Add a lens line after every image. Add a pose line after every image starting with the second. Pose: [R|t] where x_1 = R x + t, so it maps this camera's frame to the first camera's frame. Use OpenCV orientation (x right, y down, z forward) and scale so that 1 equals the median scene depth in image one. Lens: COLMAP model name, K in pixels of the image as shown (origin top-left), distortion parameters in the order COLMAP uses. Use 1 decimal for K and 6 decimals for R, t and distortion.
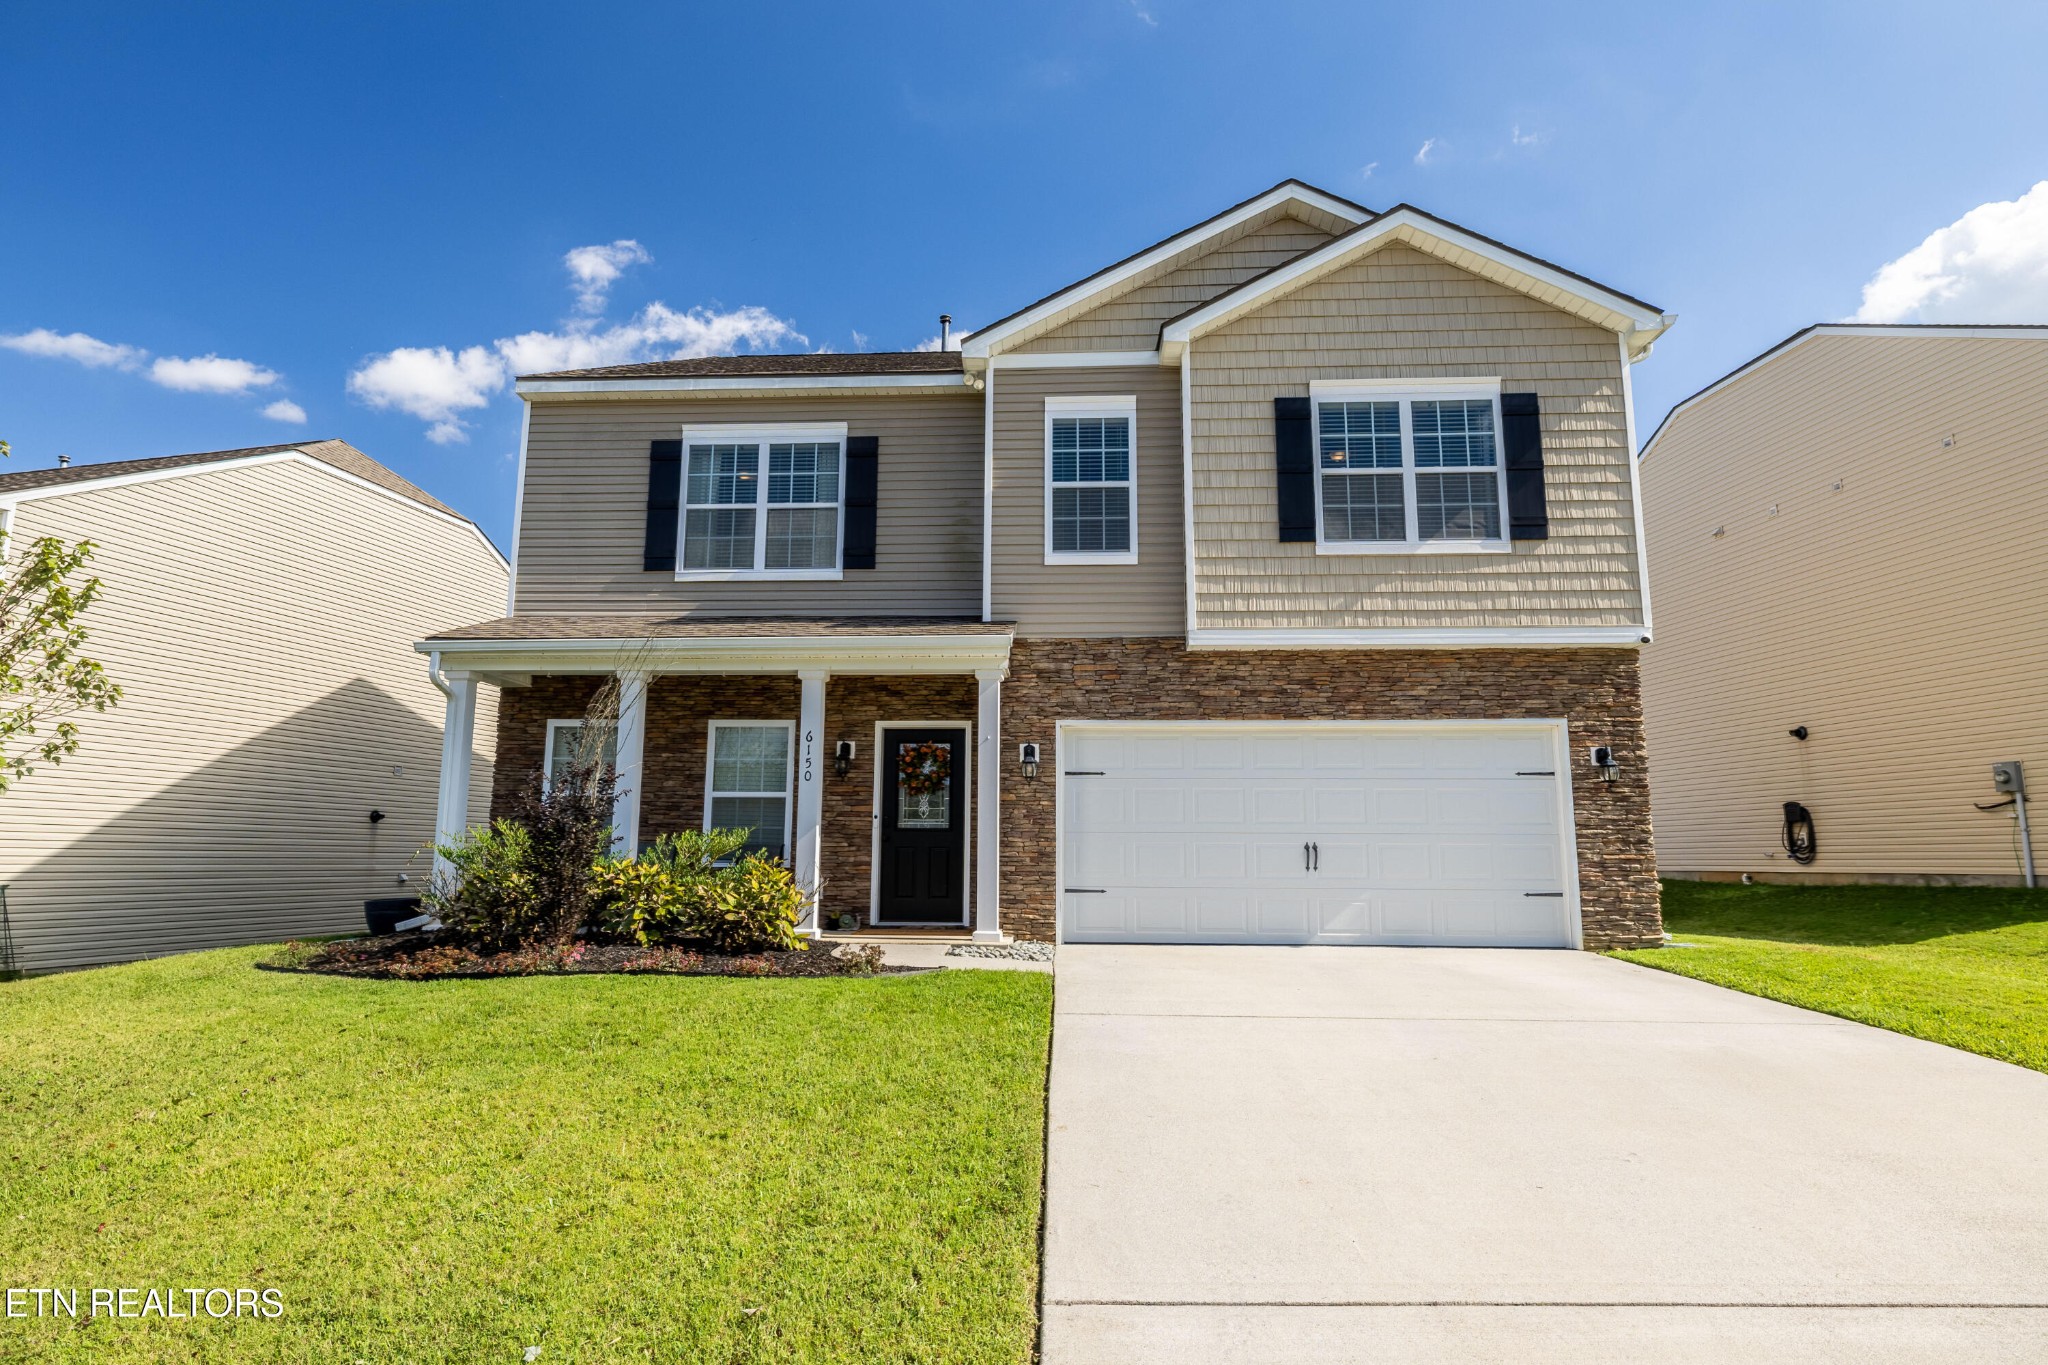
lens RADIAL K [[1113.8, 0, 1023.2], [0, 1113.8, 656.8], [0, 0, 1]] dist [0.001971, 0.000695]
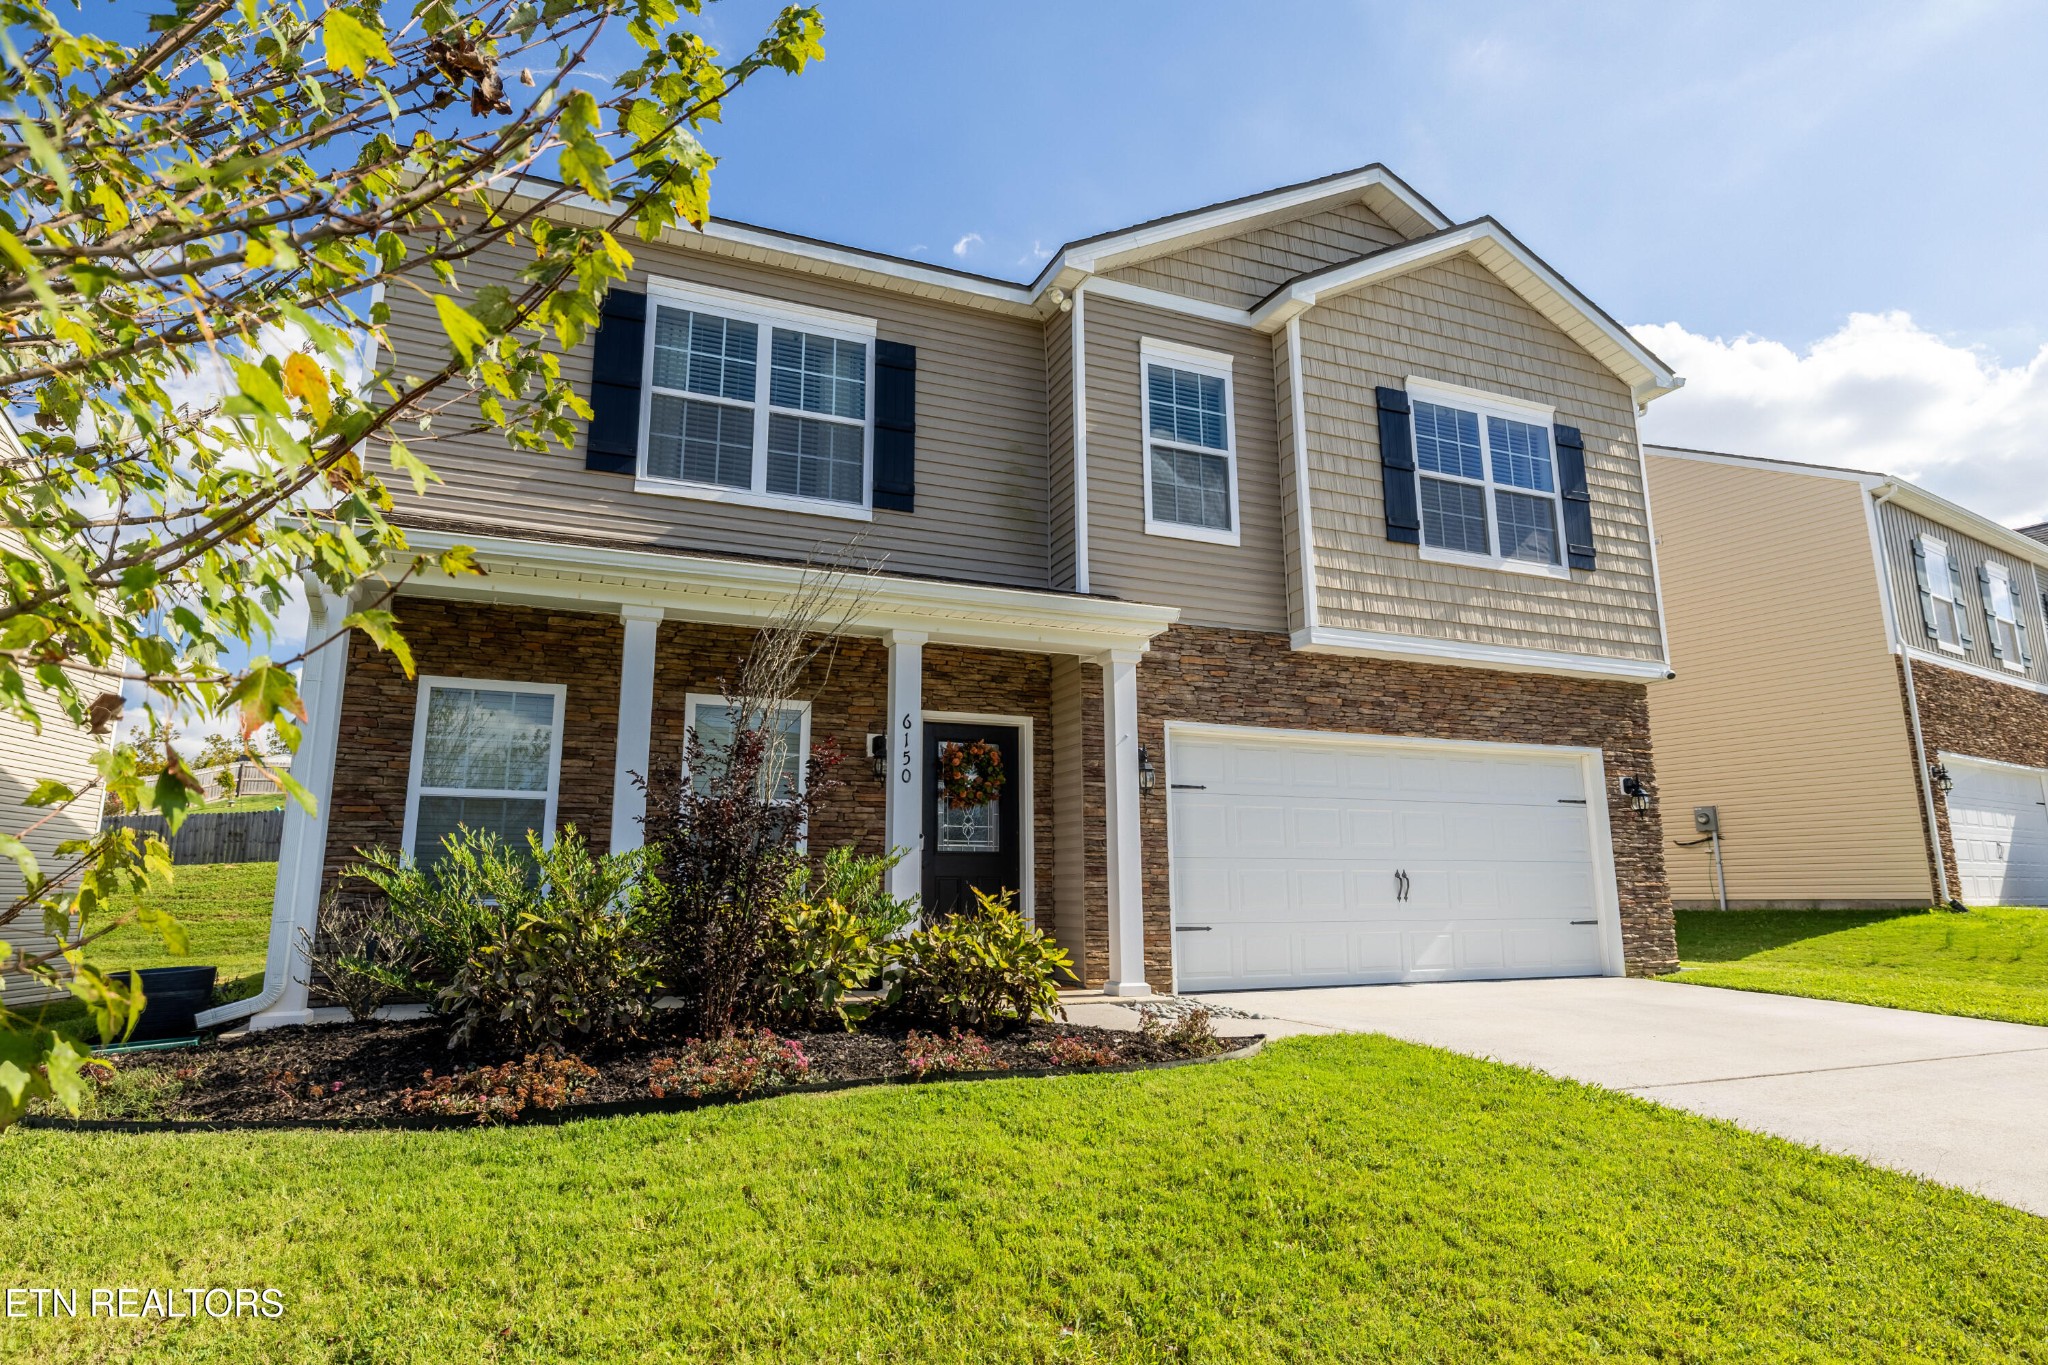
lens RADIAL K [[1113.8, 0, 1023.2], [0, 1113.8, 656.8], [0, 0, 1]] dist [0.001971, 0.000695]
pose [[0.900917, 0.082909, 0.425998, -0.419486], [-0.068562, 0.996446, -0.048936, 0.057292], [-0.428542, 0.014880, 0.903399, 0.298877]]
